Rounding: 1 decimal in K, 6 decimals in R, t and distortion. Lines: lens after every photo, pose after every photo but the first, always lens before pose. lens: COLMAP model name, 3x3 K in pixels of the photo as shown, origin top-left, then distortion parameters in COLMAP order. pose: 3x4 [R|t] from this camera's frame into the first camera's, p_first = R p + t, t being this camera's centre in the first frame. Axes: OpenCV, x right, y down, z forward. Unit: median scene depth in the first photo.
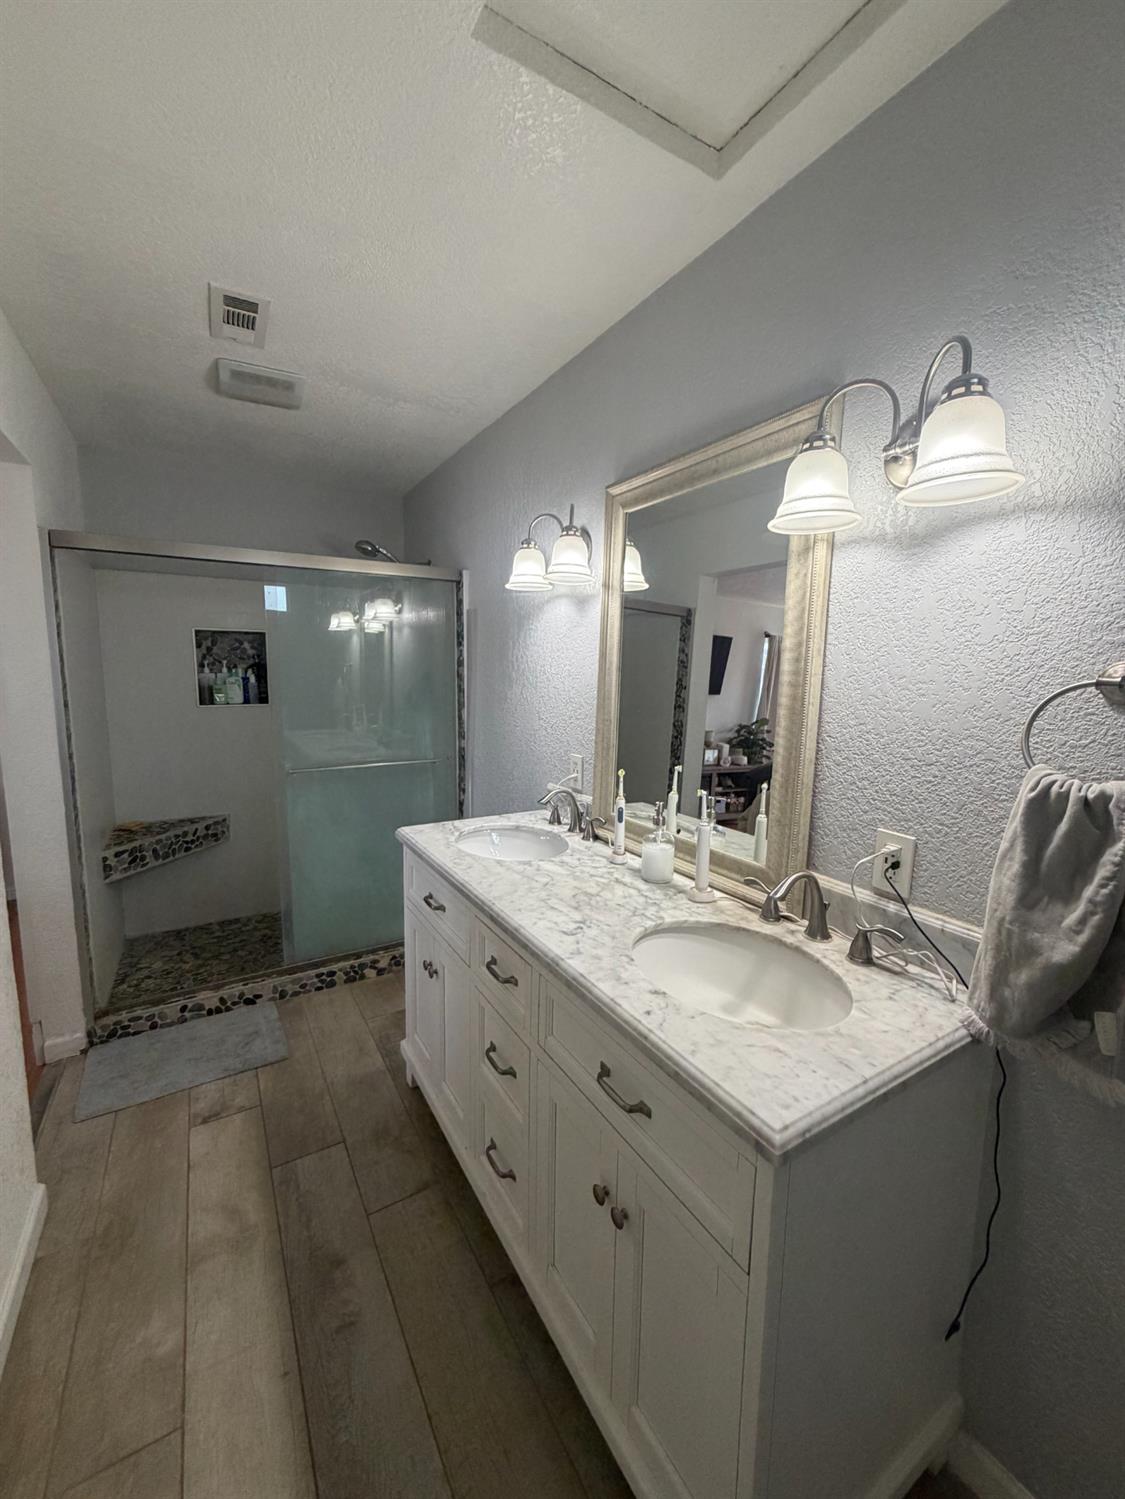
lens RADIAL K [[597.5, 0, 562.6], [0, 597.5, 743.0], [0, 0, 1]] dist [-0.000112, 0.000663]
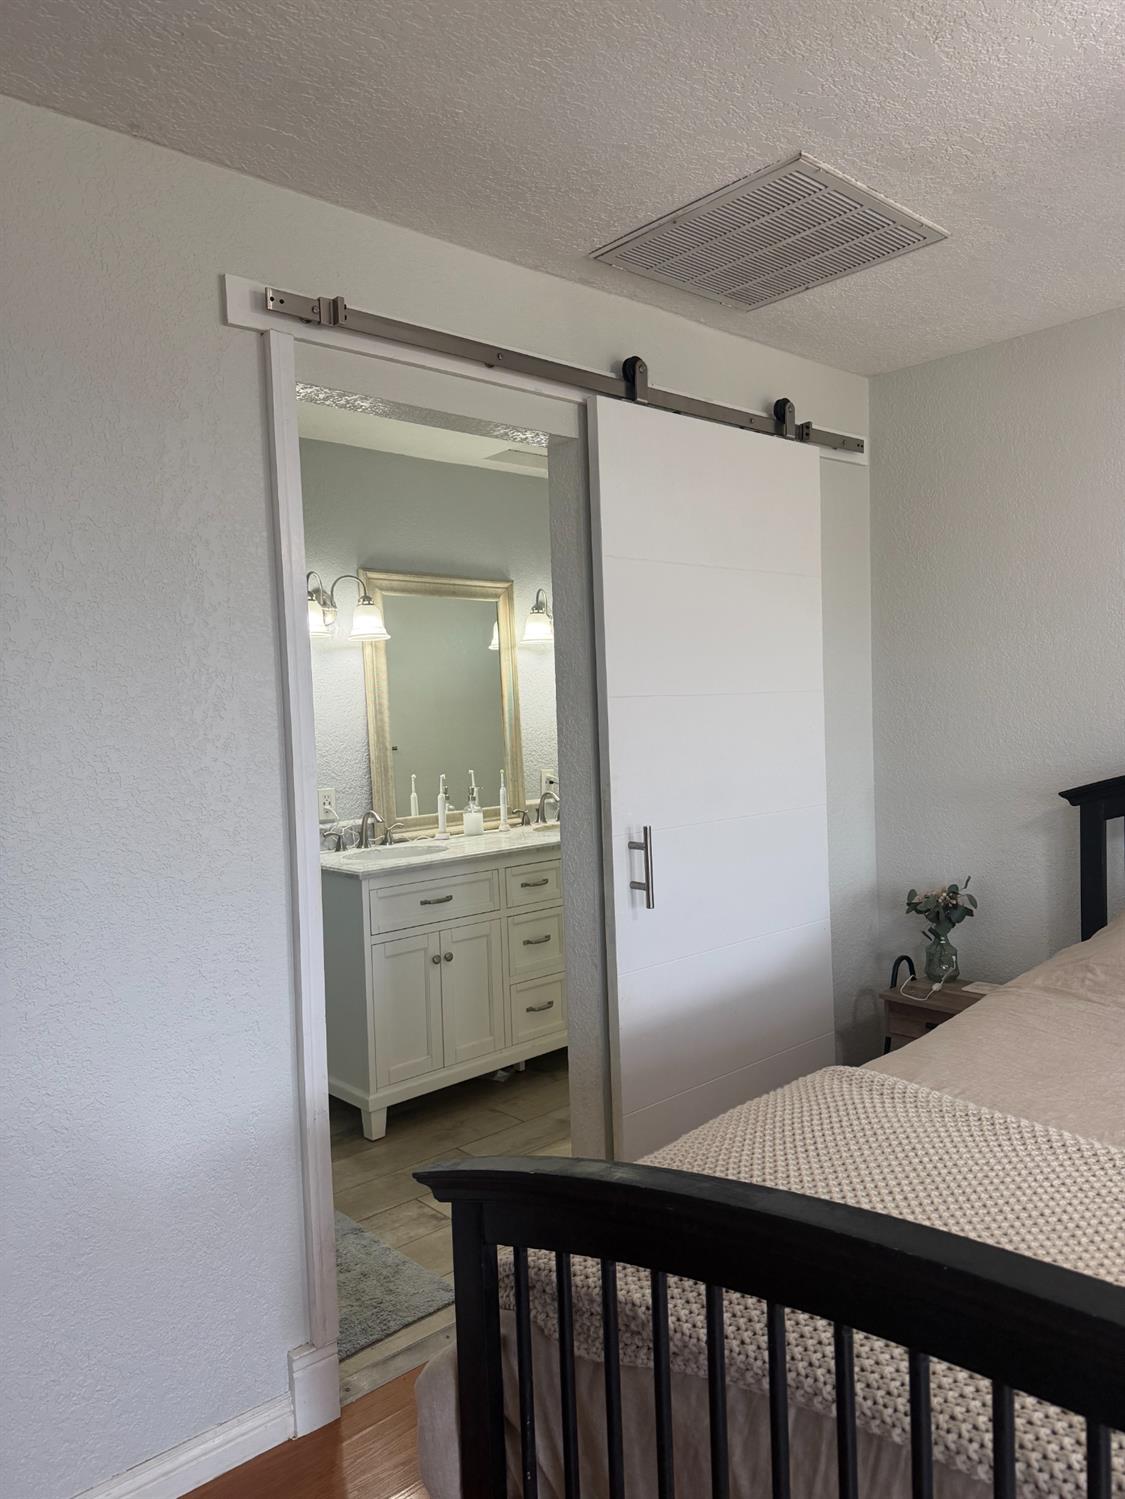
lens RADIAL K [[1057.6, 0, 562.5], [0, 1057.6, 749.5], [0, 0, 1]] dist [0.127360, -0.204762]
pose [[-0.177833, -0.038306, 0.983315, -2.595315], [0.158338, 0.985108, 0.067011, -0.150268], [-0.971239, 0.167612, -0.169120, 1.178731]]
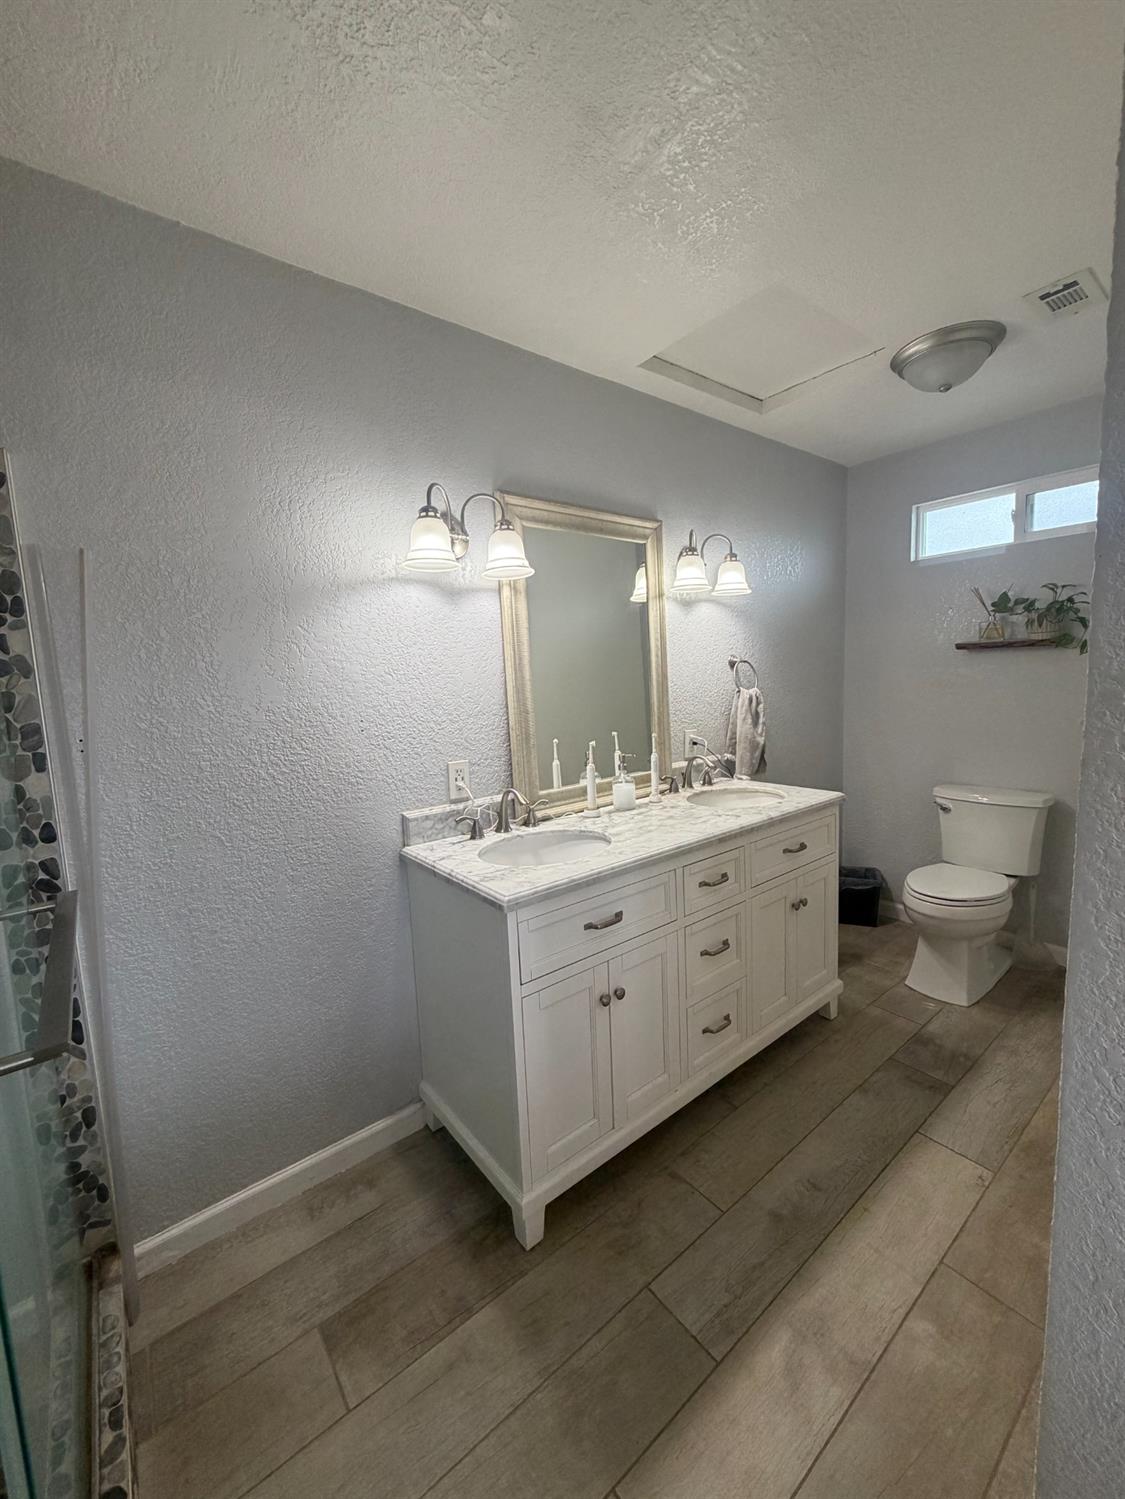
lens RADIAL K [[597.5, 0, 562.6], [0, 597.5, 743.0], [0, 0, 1]] dist [-0.000112, 0.000663]
pose [[-0.118540, -0.121643, 0.985470, -1.168499], [0.161719, 0.976851, 0.140032, -0.143797], [-0.979691, 0.175969, -0.096123, 1.218152]]
